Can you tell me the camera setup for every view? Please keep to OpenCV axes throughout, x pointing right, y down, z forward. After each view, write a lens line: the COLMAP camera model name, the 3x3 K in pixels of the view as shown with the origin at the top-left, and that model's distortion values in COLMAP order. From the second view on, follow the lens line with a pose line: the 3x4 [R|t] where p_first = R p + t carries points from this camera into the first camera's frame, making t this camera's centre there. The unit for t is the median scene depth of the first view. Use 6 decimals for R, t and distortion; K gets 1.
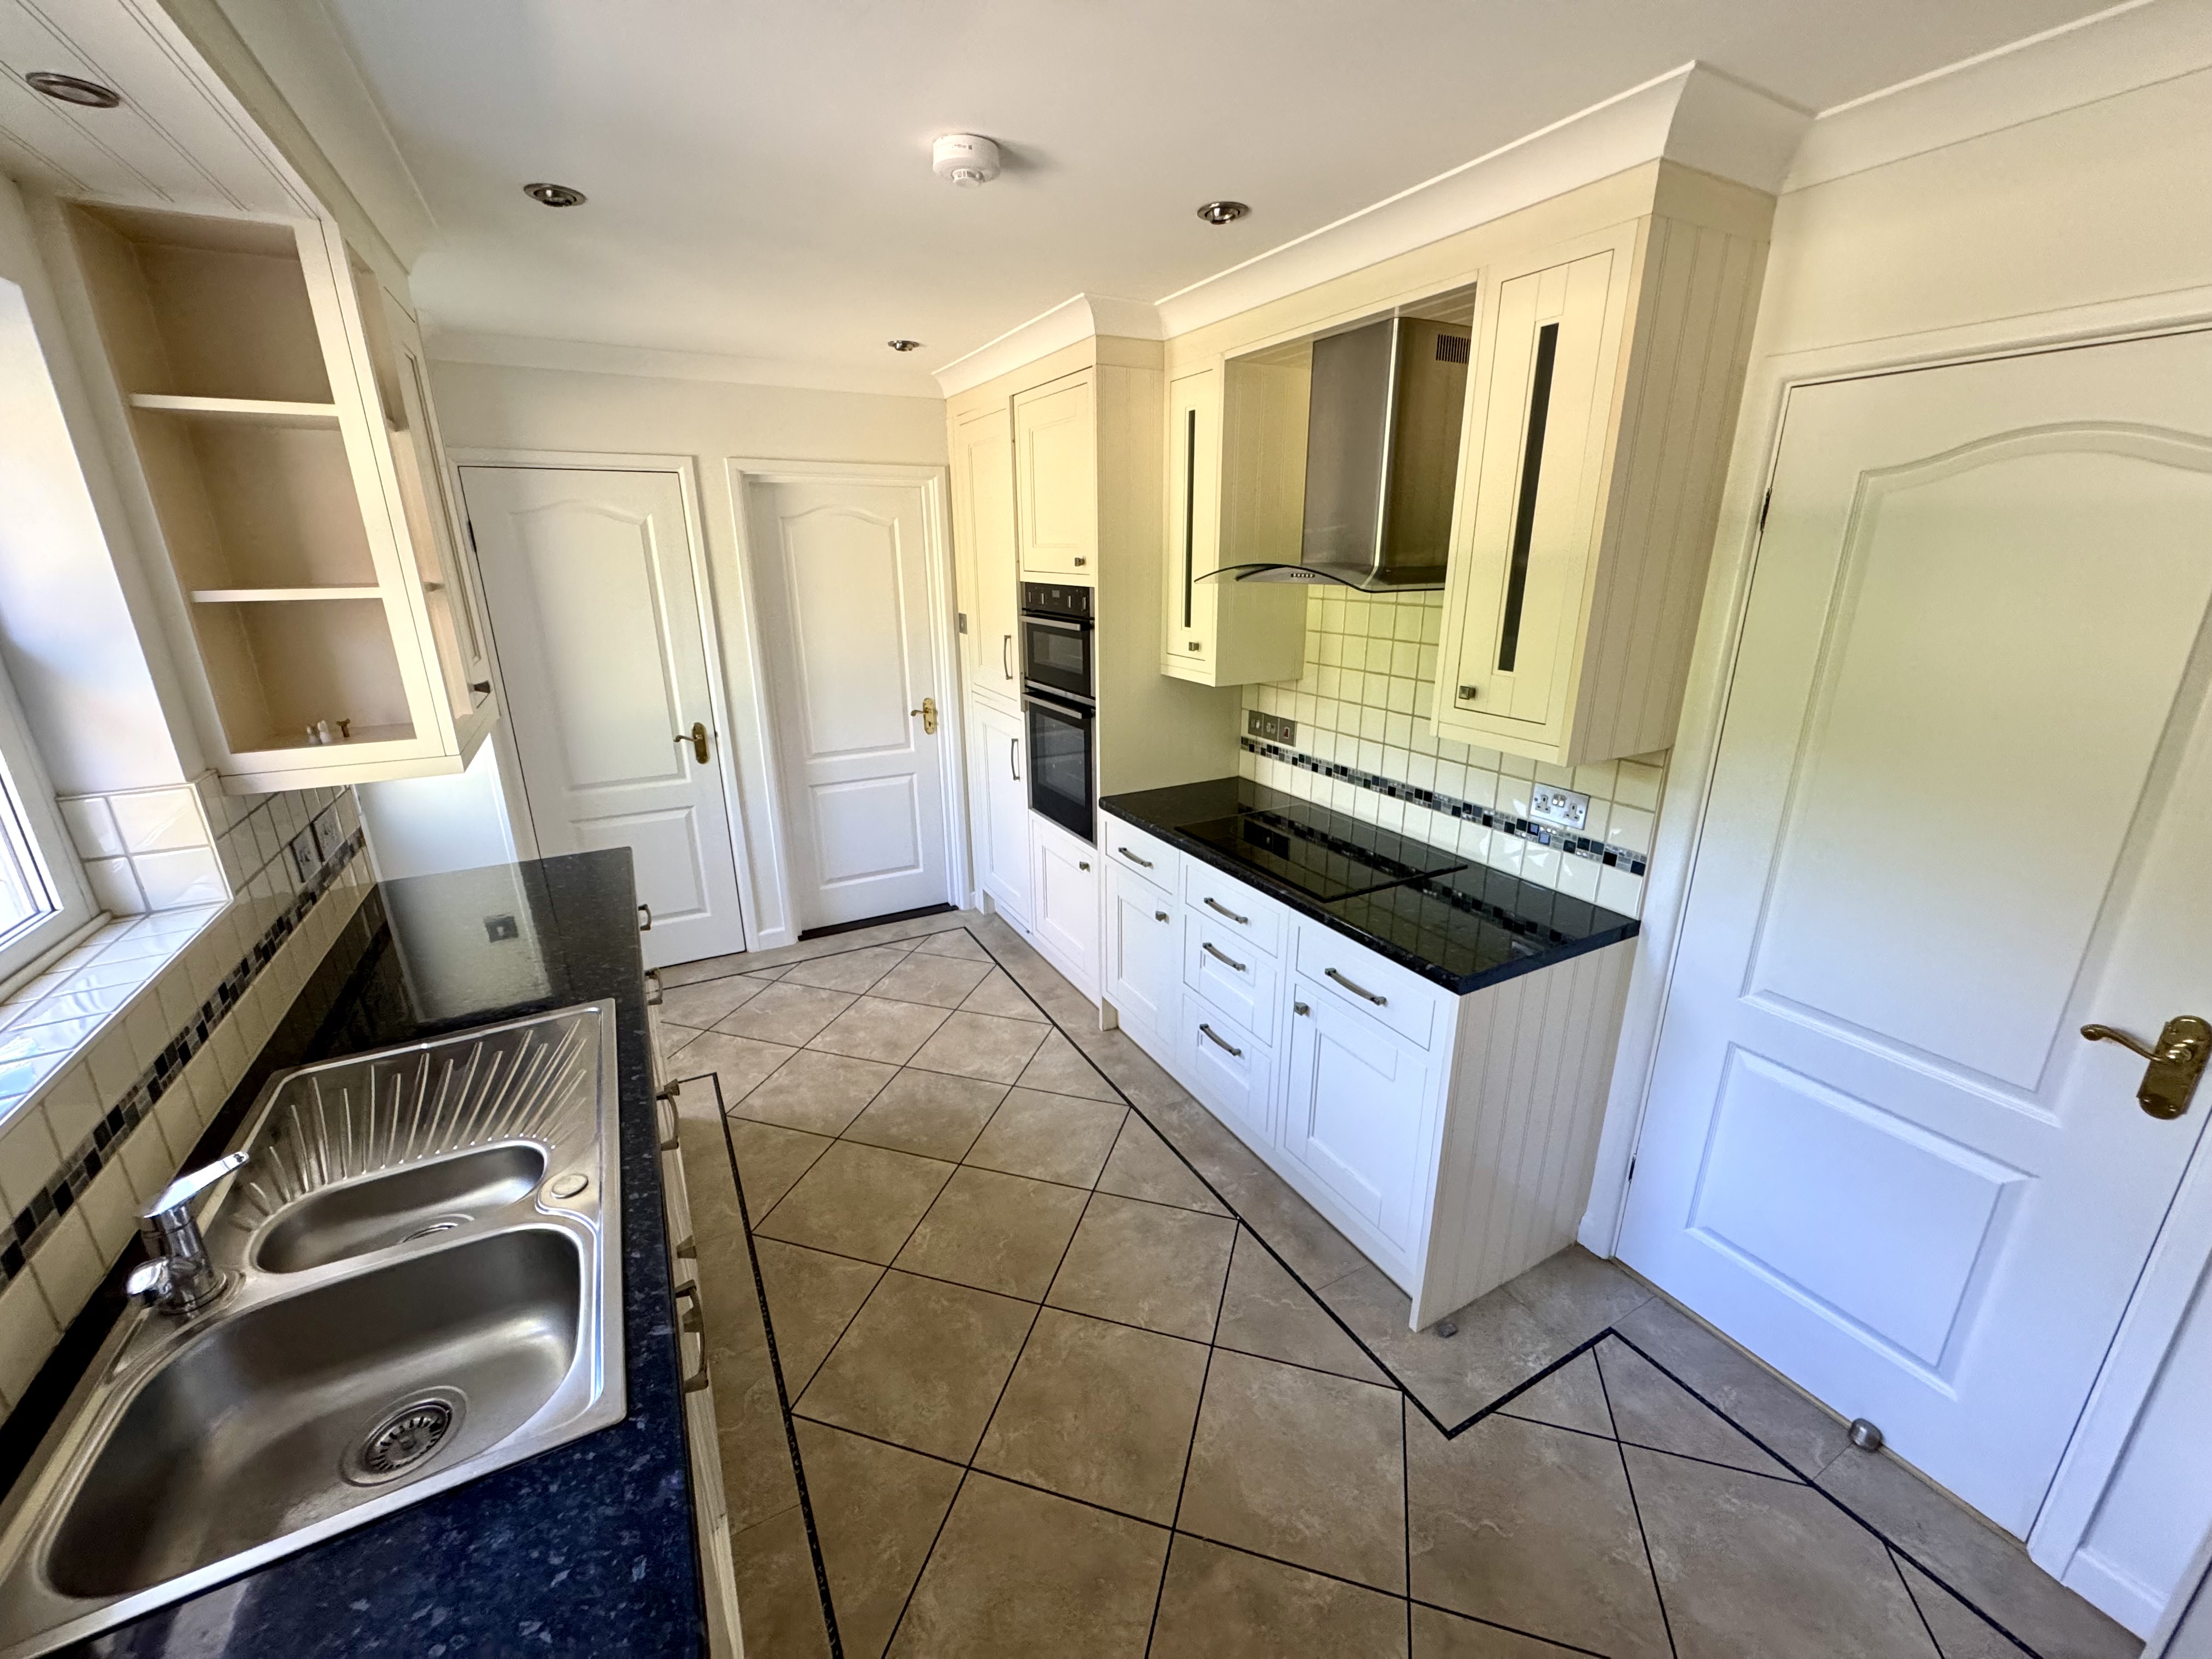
lens RADIAL K [[882.4, 0, 1106.5], [0, 882.4, 820.5], [0, 0, 1]] dist [0.001120, 0.000360]
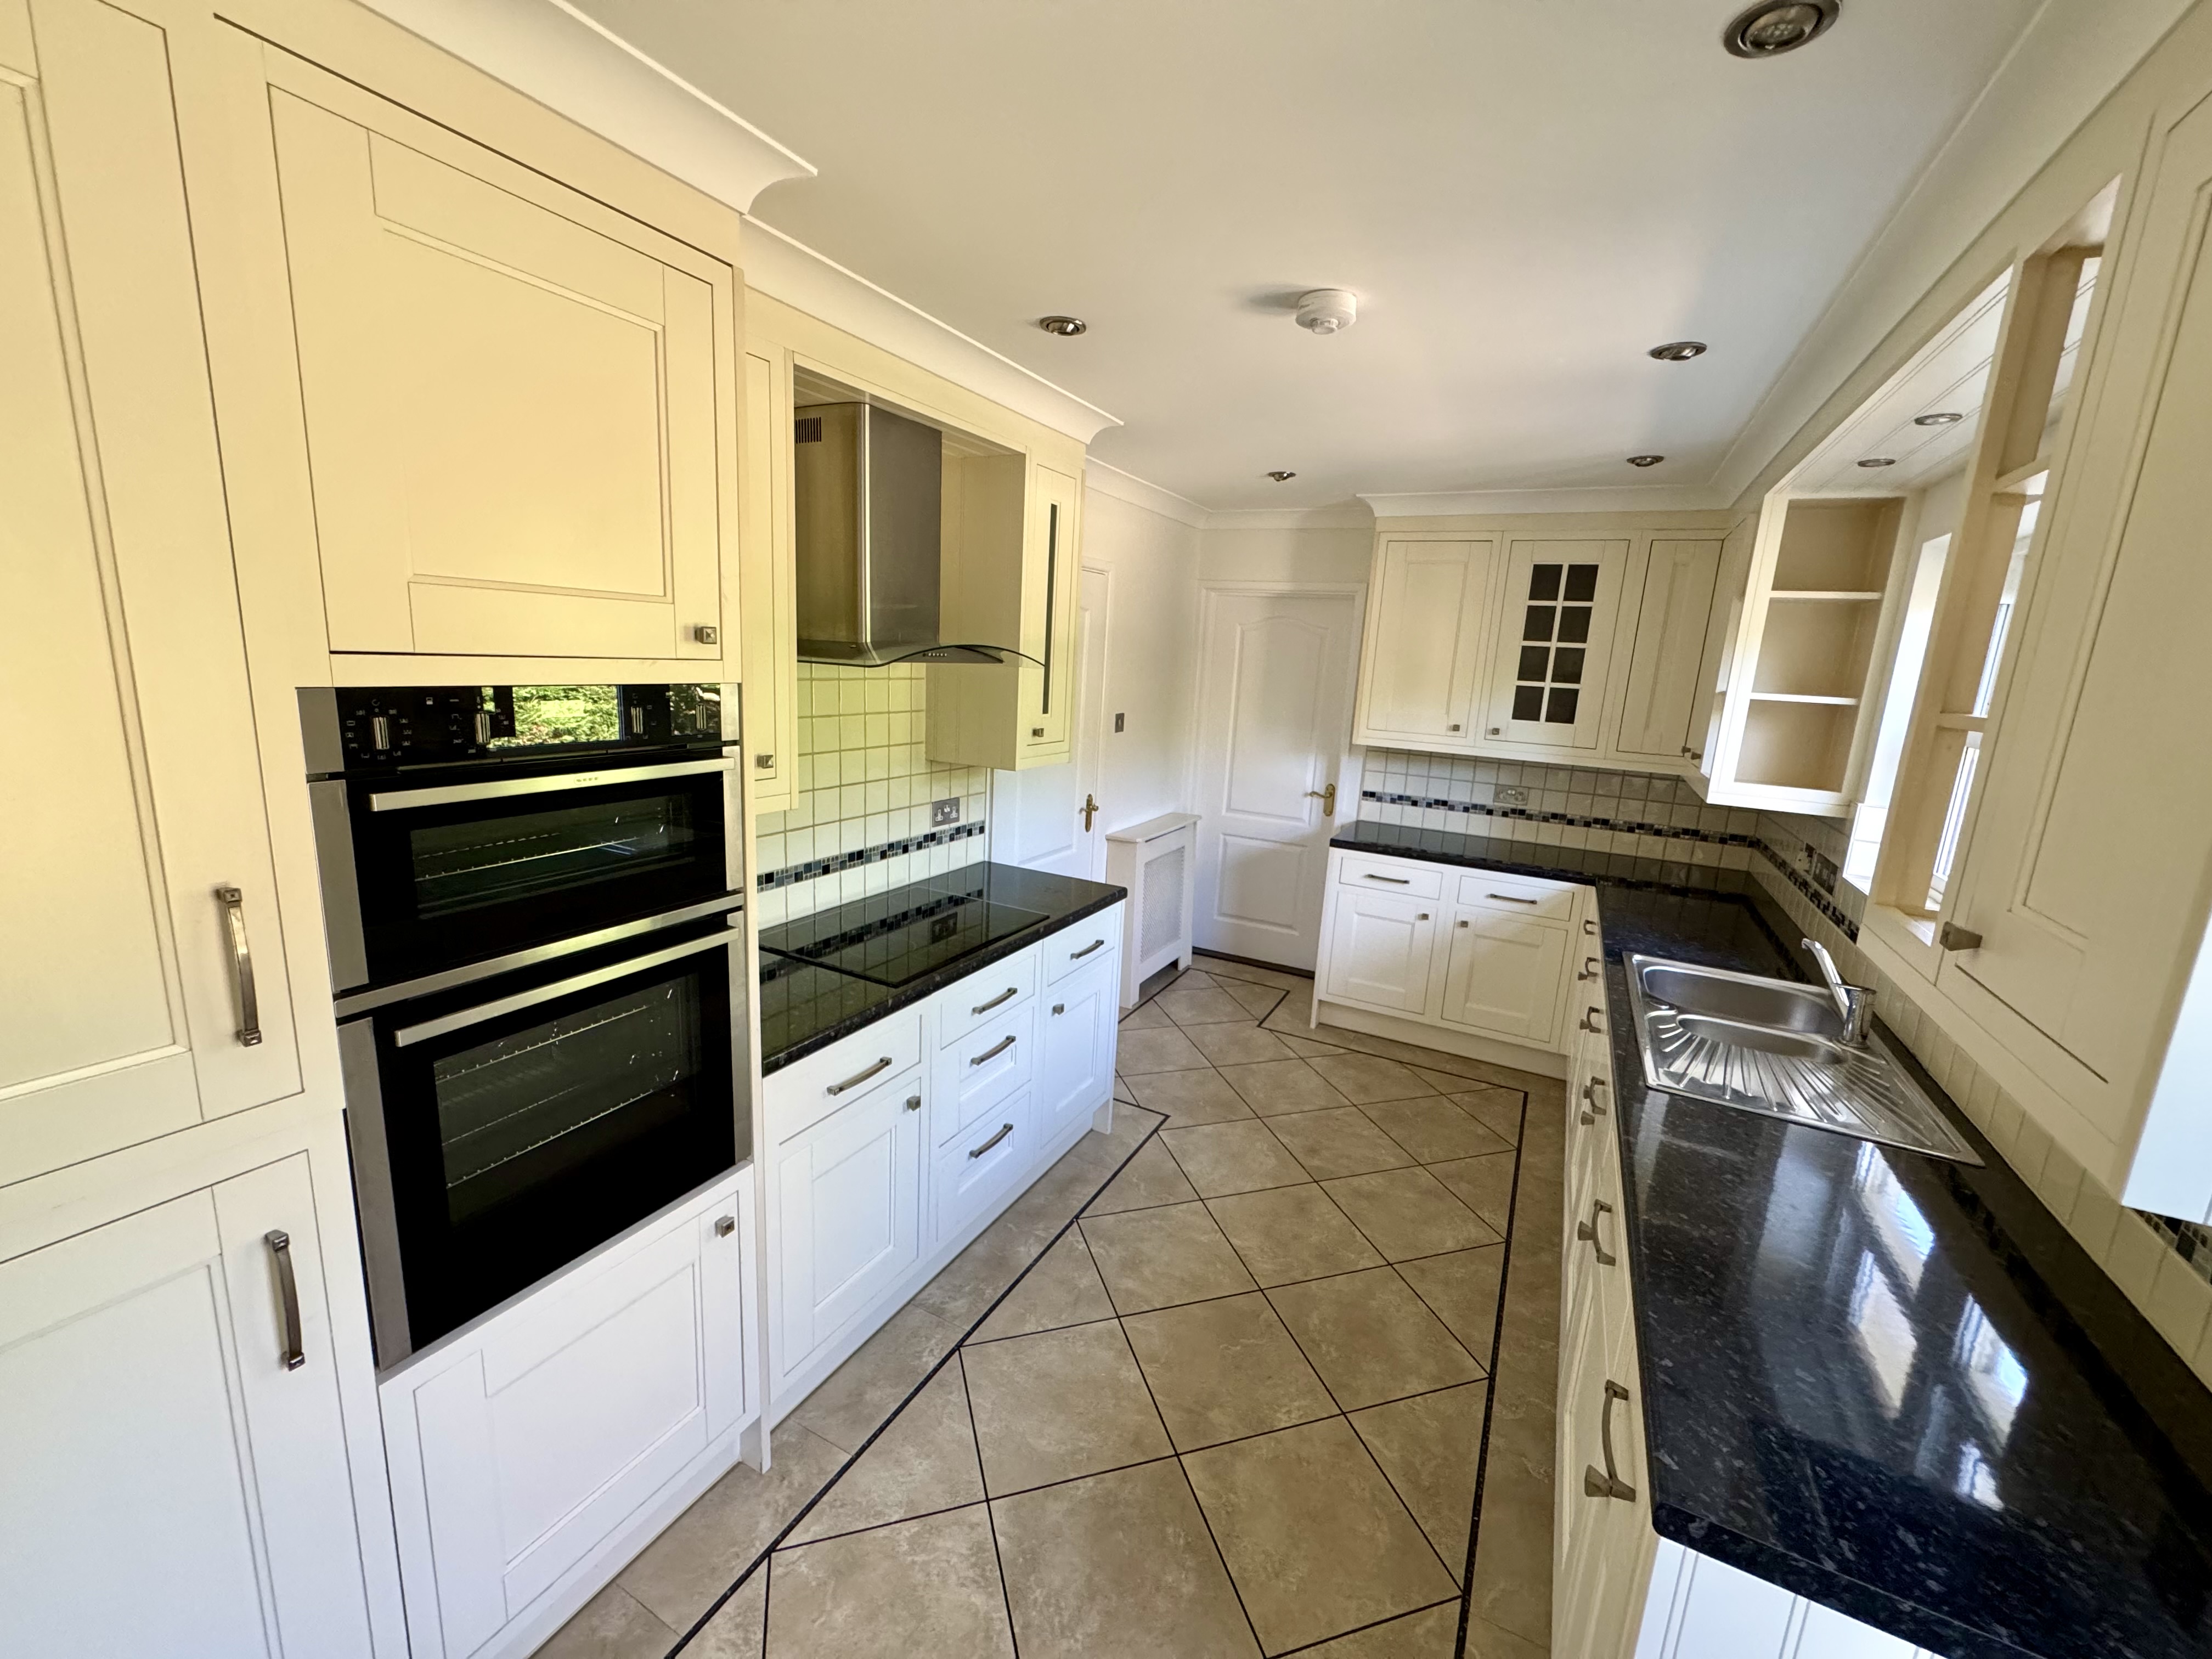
lens RADIAL K [[882.4, 0, 1106.0], [0, 882.4, 823.6], [0, 0, 1]] dist [0.001120, 0.000360]
pose [[-0.553765, -0.185126, 0.811833, -0.679317], [0.199540, 0.917060, 0.345231, -0.384249], [-0.808411, 0.353170, -0.470896, 1.299020]]
